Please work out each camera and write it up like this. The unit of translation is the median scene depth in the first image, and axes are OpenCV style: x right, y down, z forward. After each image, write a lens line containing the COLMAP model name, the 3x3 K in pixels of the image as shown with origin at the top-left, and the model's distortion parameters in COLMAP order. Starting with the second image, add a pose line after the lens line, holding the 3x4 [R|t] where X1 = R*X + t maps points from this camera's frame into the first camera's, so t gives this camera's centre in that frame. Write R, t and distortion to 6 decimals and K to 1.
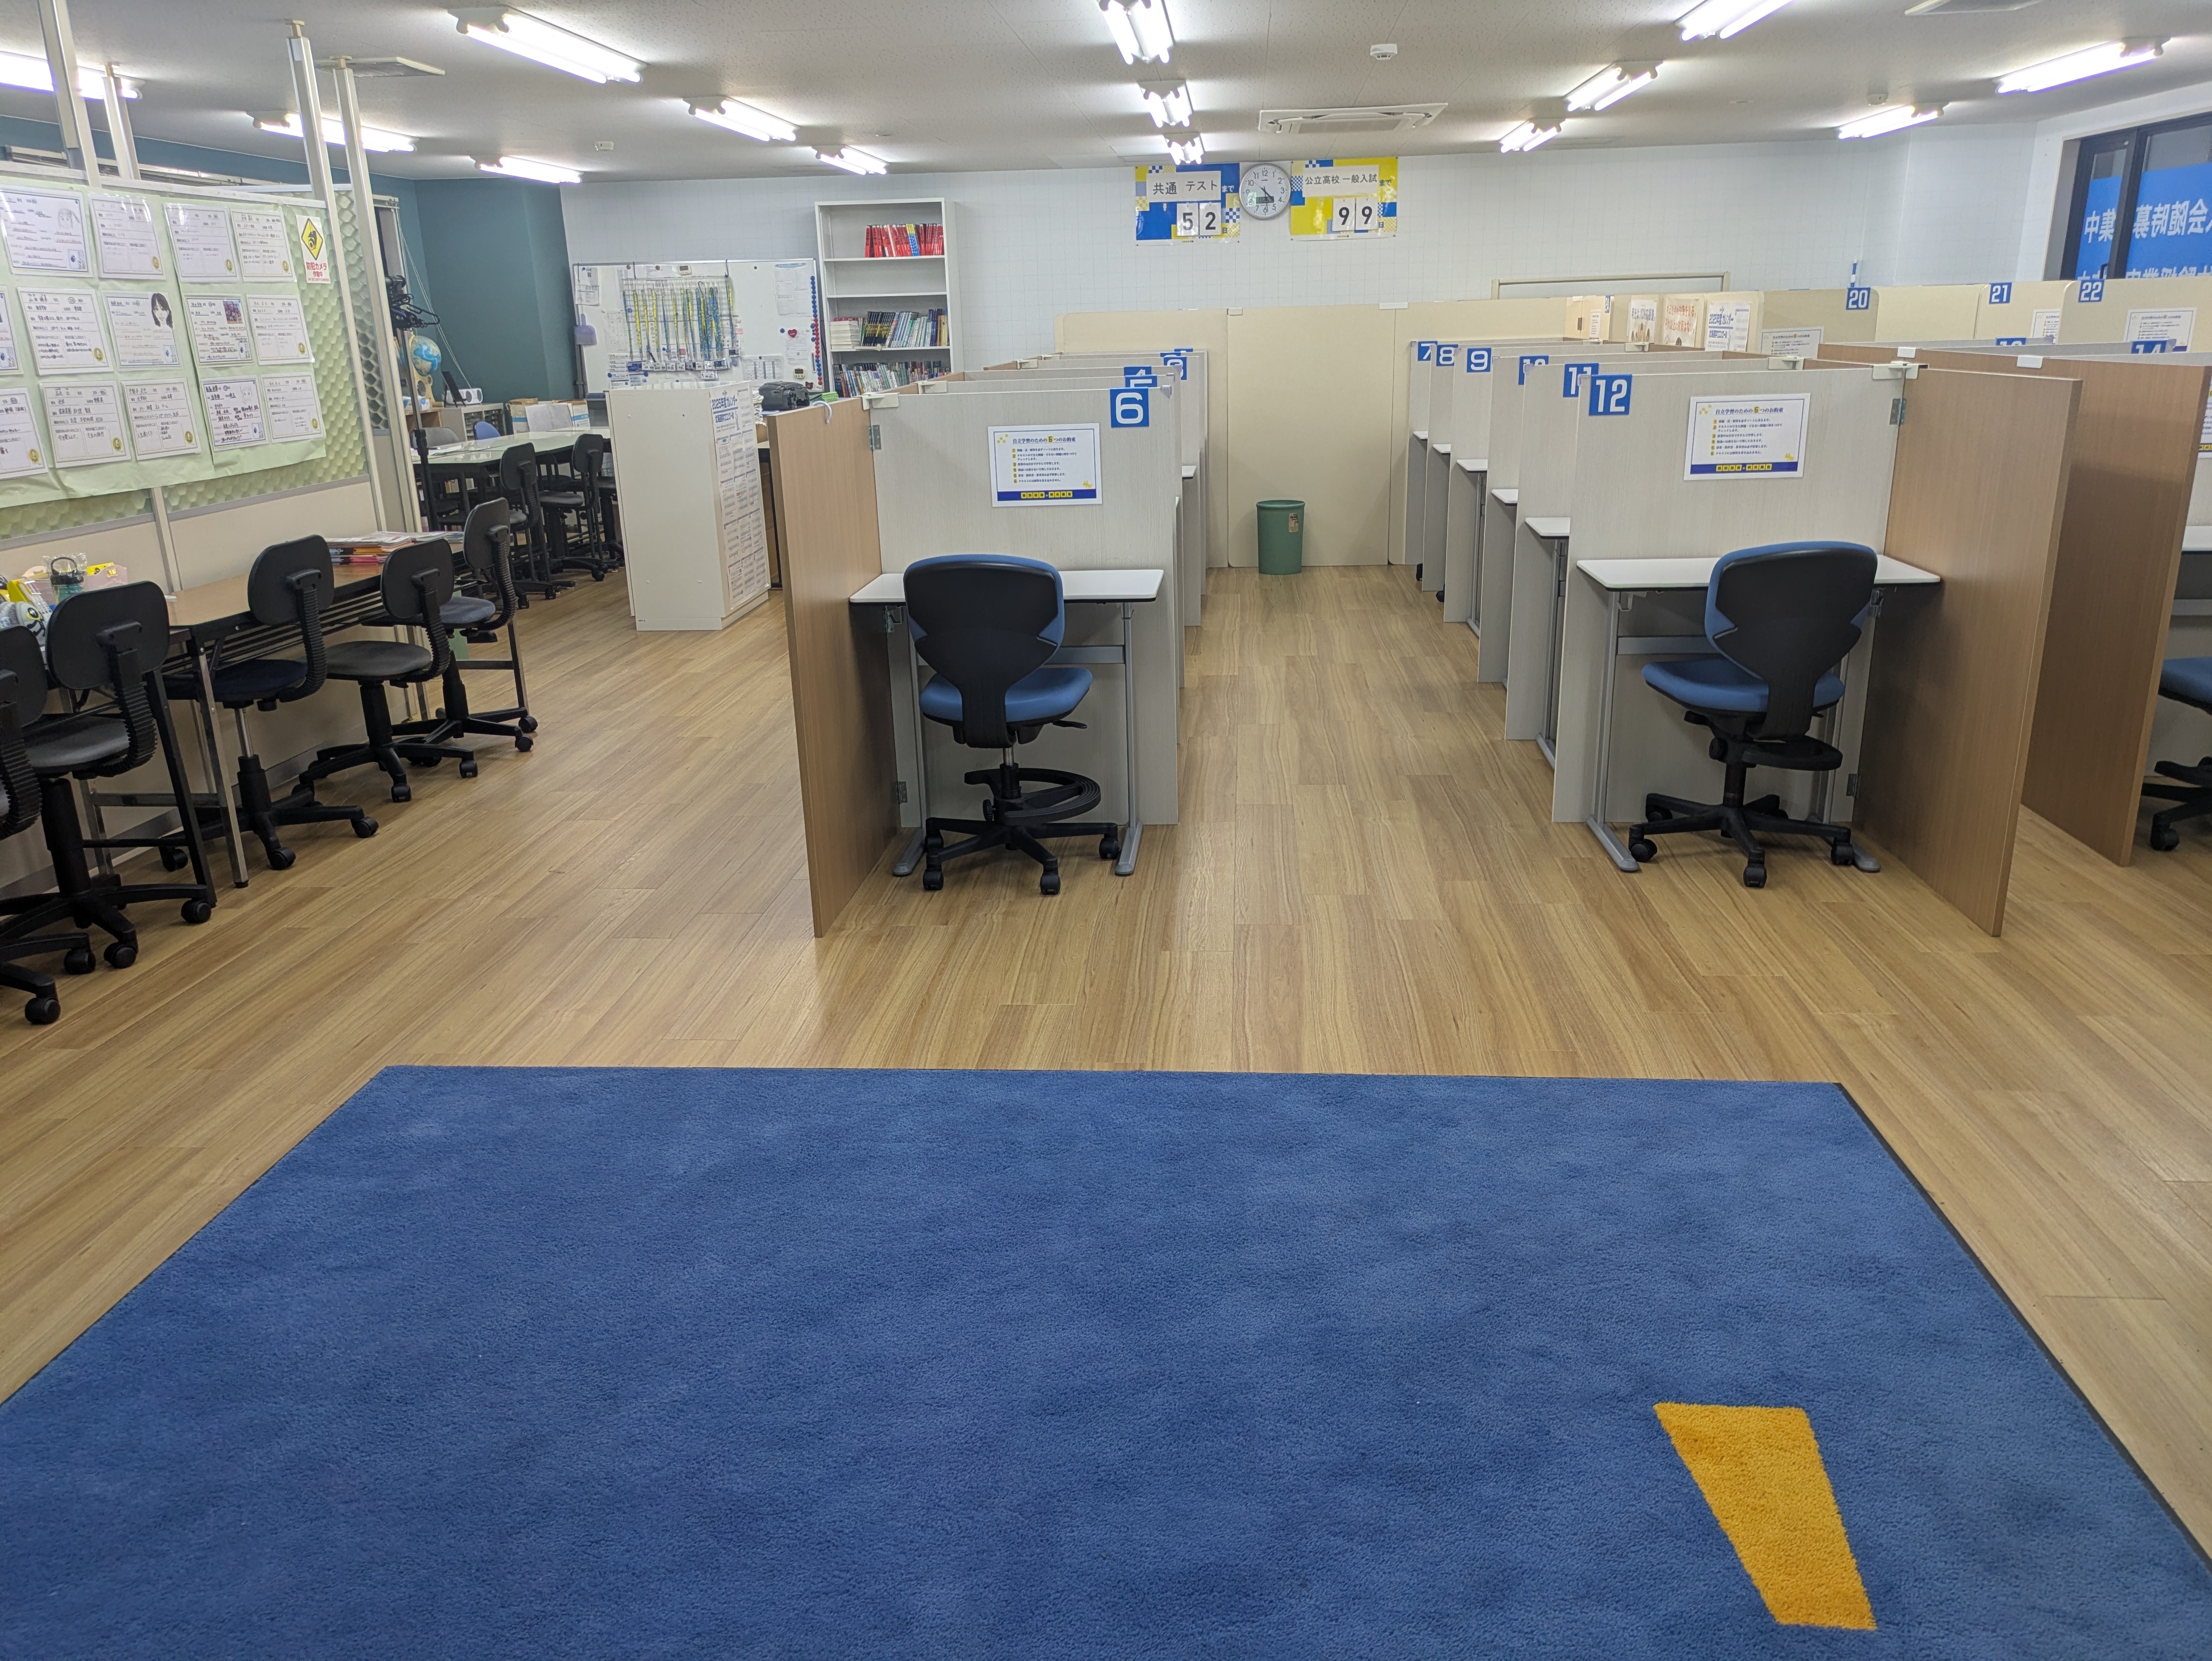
lens RADIAL K [[1607.0, 0, 1124.3], [0, 1607.0, 837.2], [0, 0, 1]] dist [-0.020080, 0.007218]
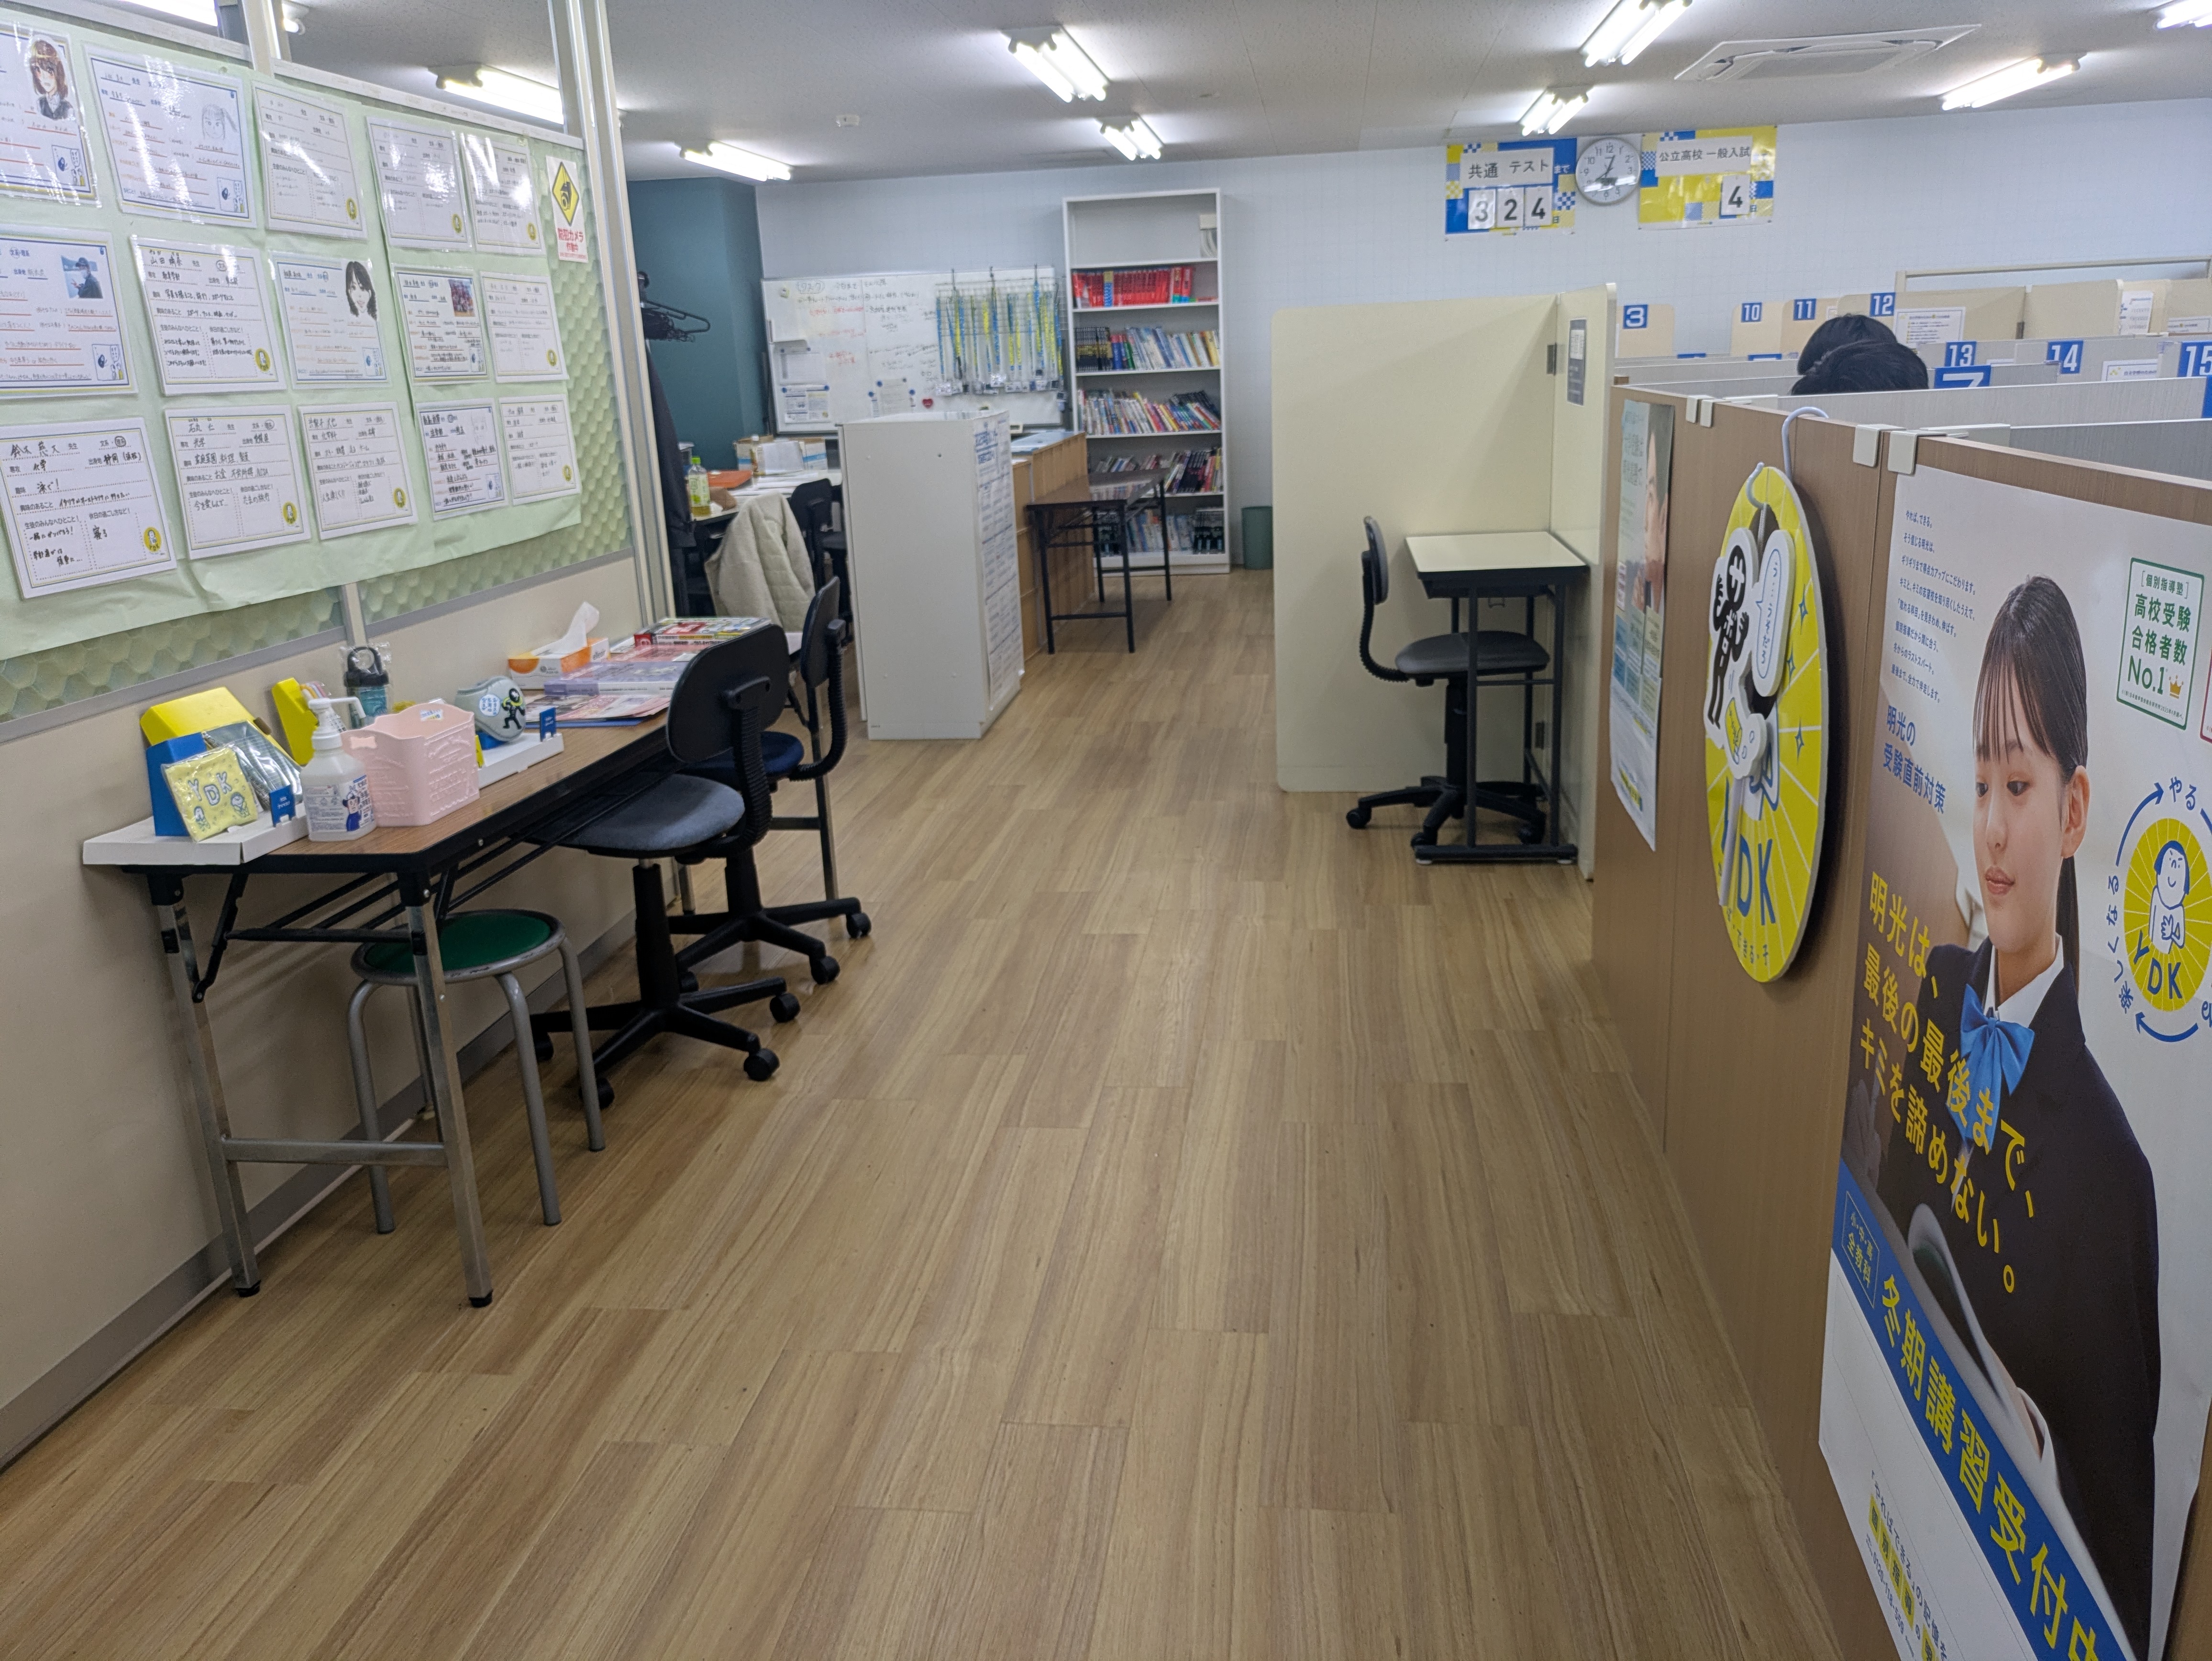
lens RADIAL K [[1607.0, 0, 1091.4], [0, 1607.0, 811.8], [0, 0, 1]] dist [-0.020080, 0.007218]
pose [[0.997950, -0.004867, -0.063813, -0.271671], [0.002556, 0.999339, -0.036252, -0.103709], [0.063947, 0.036015, 0.997303, 0.394958]]
